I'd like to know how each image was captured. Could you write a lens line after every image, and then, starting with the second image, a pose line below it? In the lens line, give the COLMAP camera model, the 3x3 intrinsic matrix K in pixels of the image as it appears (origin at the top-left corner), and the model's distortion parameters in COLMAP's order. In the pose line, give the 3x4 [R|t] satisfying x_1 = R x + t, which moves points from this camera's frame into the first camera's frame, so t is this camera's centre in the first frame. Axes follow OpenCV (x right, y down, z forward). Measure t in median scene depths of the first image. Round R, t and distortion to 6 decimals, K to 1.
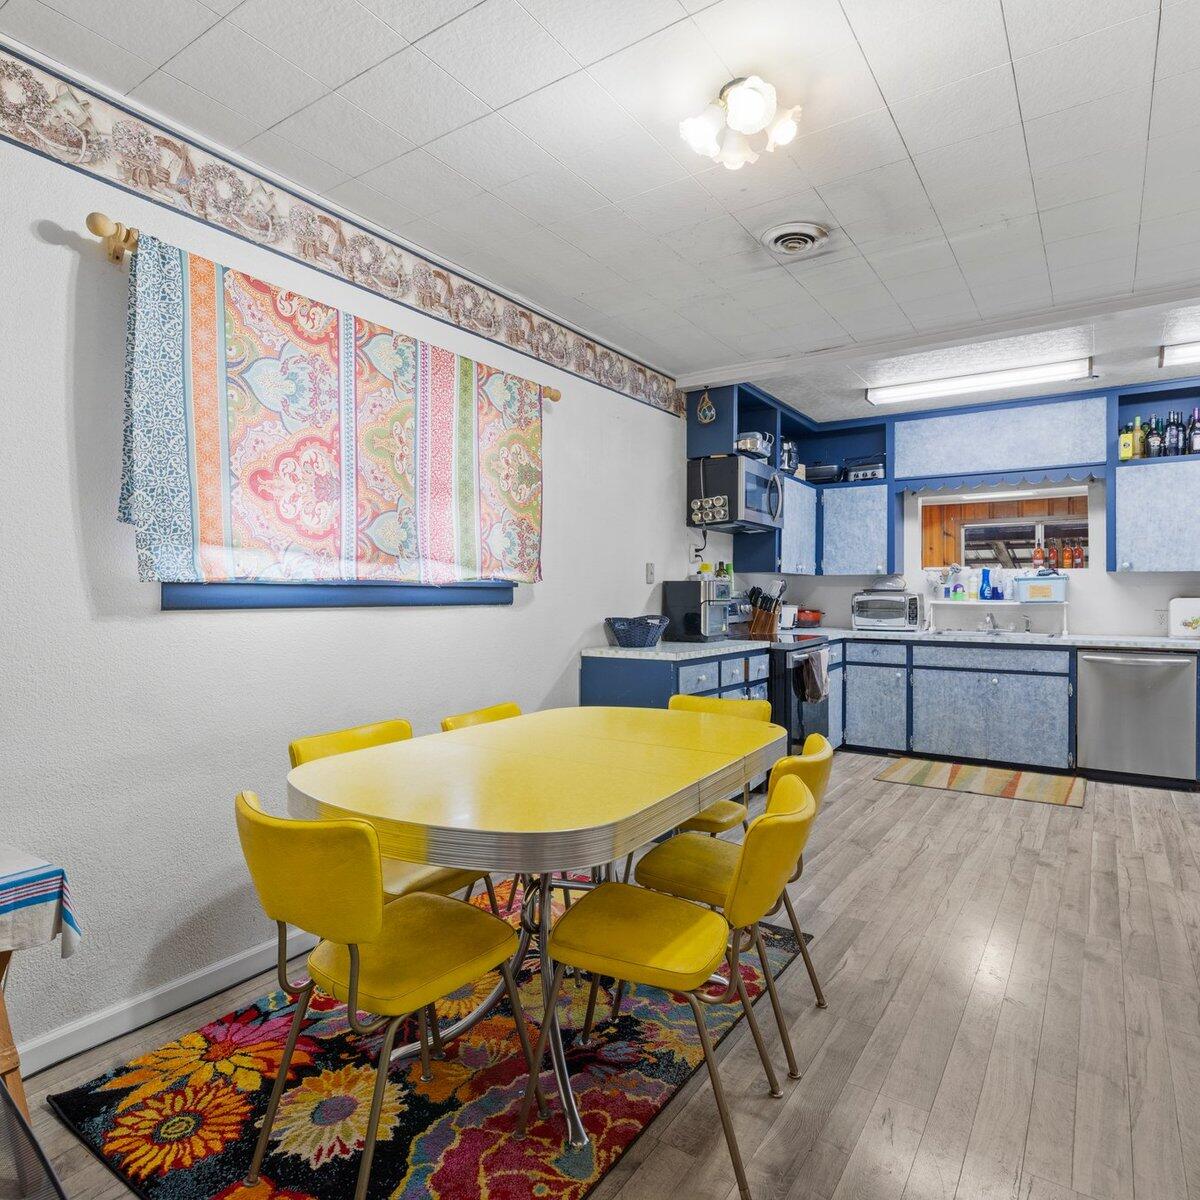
lens RADIAL K [[750.5, 0, 595.1], [0, 750.5, 594.3], [0, 0, 1]] dist [-0.000760, 0.001574]
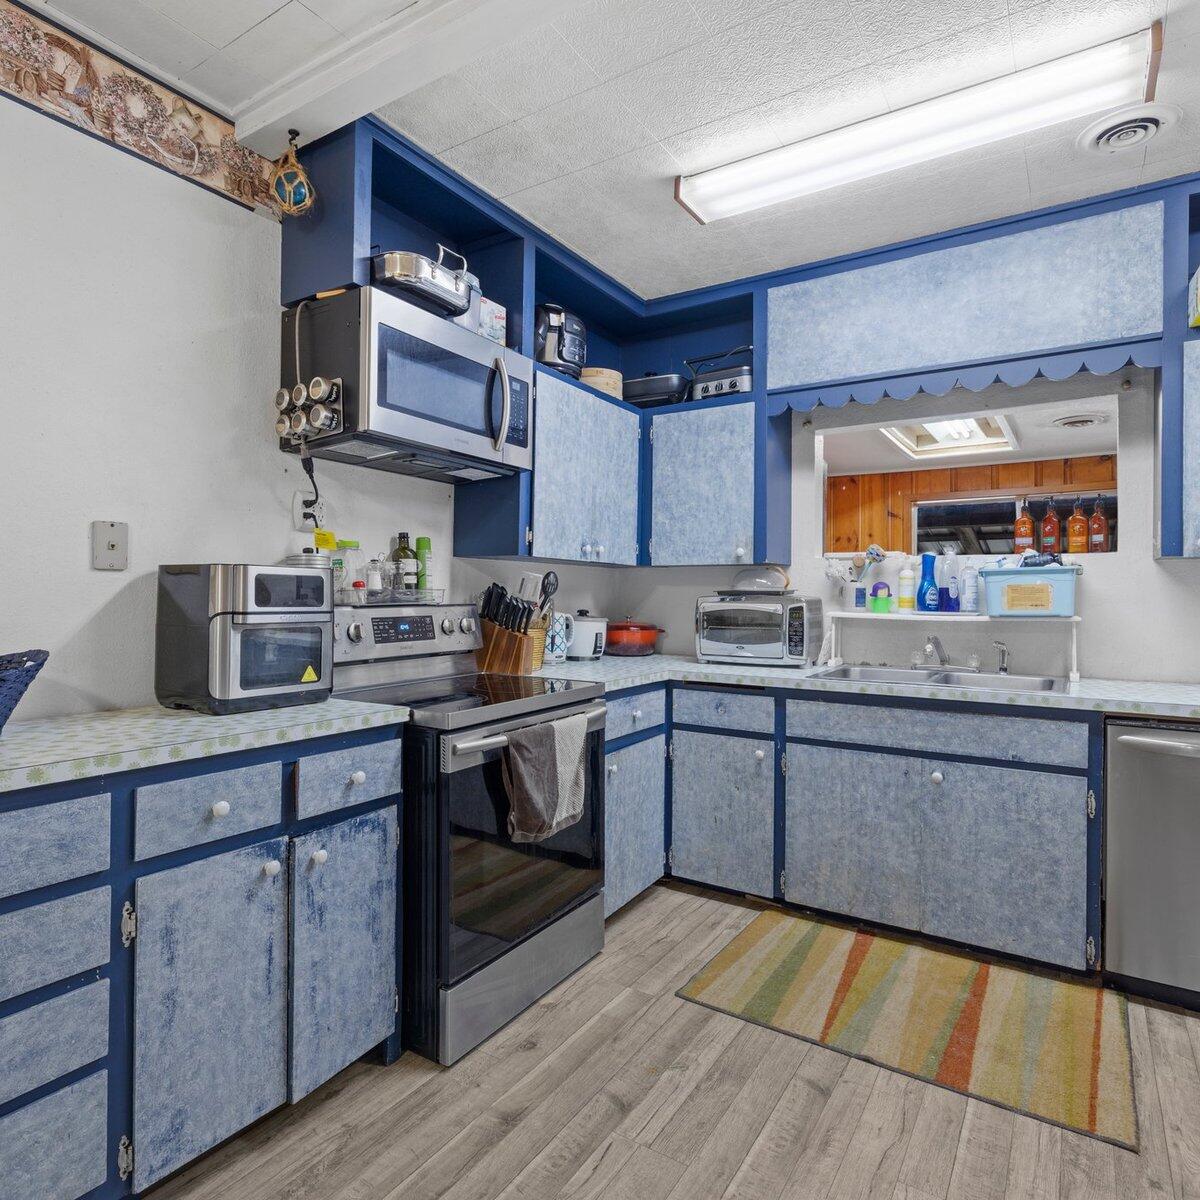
lens RADIAL K [[750.5, 0, 594.5], [0, 750.5, 594.8], [0, 0, 1]] dist [-0.000760, 0.001574]
pose [[0.999756, 0.006631, 0.021052, 0.308639], [-0.006553, 0.999971, -0.003750, -0.001028], [-0.021076, 0.003611, 0.999771, 0.531720]]
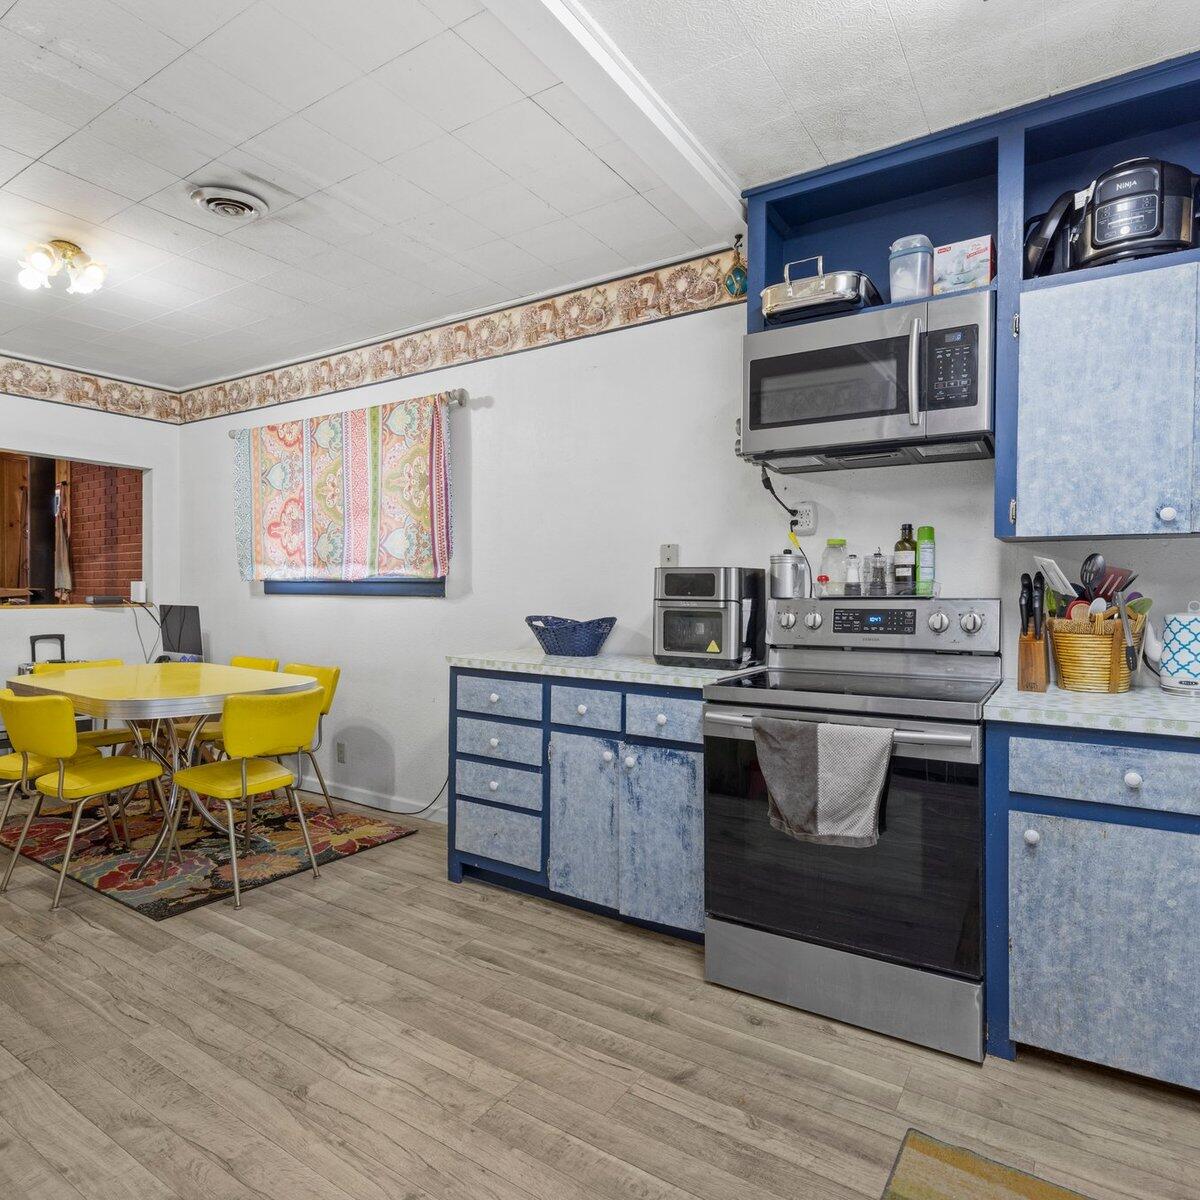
lens RADIAL K [[750.5, 0, 597.6], [0, 750.5, 593.2], [0, 0, 1]] dist [-0.000760, 0.001574]
pose [[0.015519, 0.007056, -0.999855, 0.709695], [-0.005414, 0.999961, 0.006973, -0.000690], [0.999865, 0.005305, 0.015556, 0.850244]]
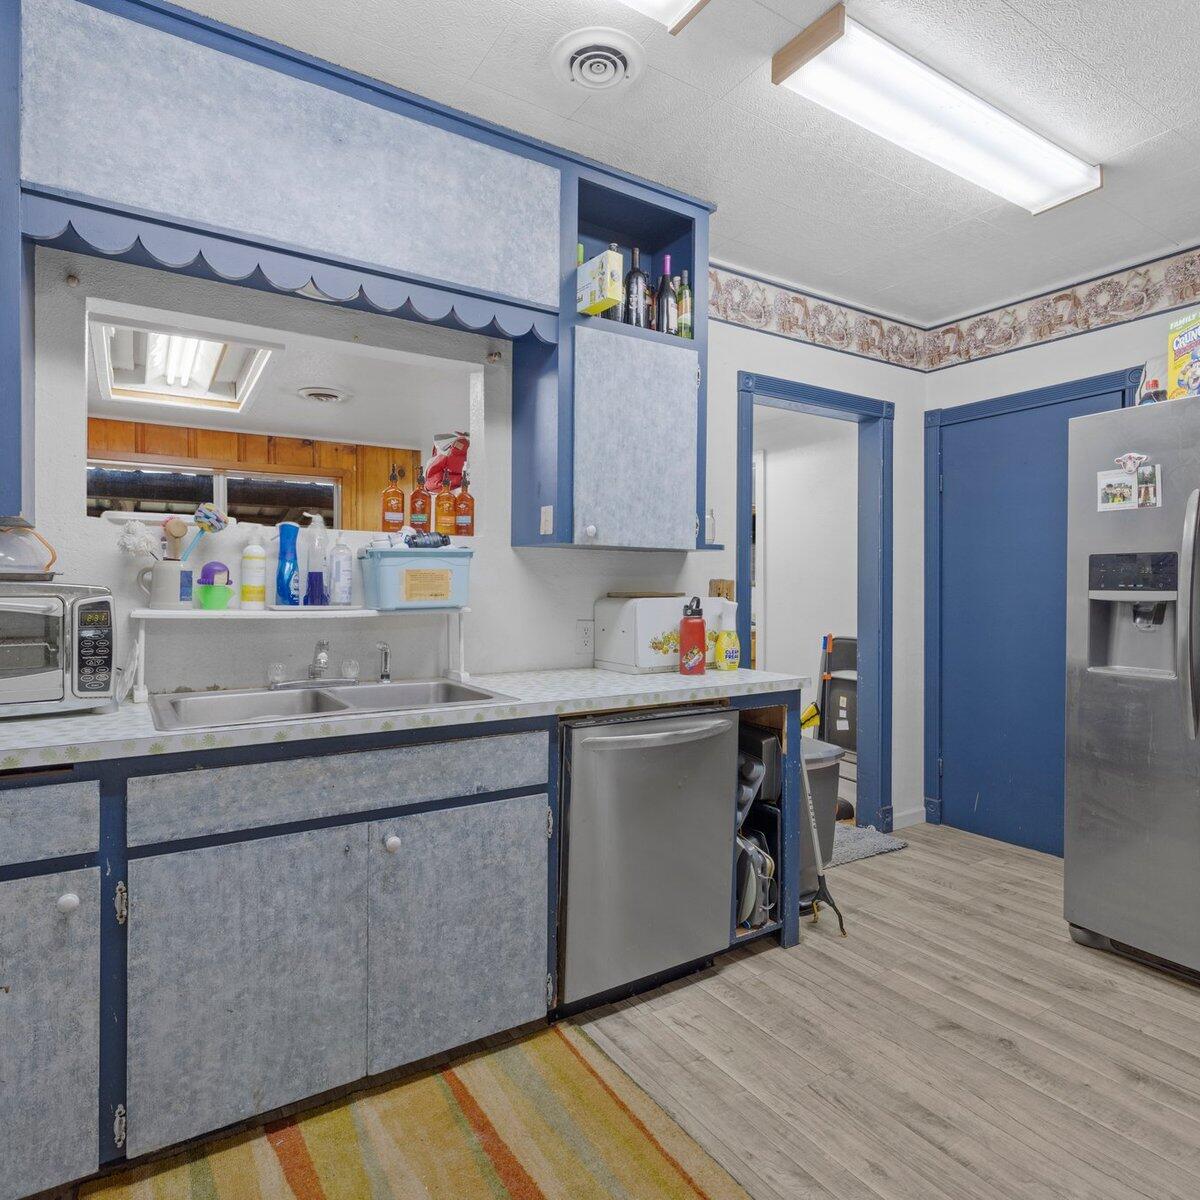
lens RADIAL K [[750.5, 0, 598.1], [0, 750.5, 594.9], [0, 0, 1]] dist [-0.000760, 0.001574]
pose [[0.394578, -0.003647, 0.918855, 0.265182], [-0.000128, 0.999992, 0.004024, 0.000677], [-0.918863, -0.001706, 0.394574, 0.811709]]
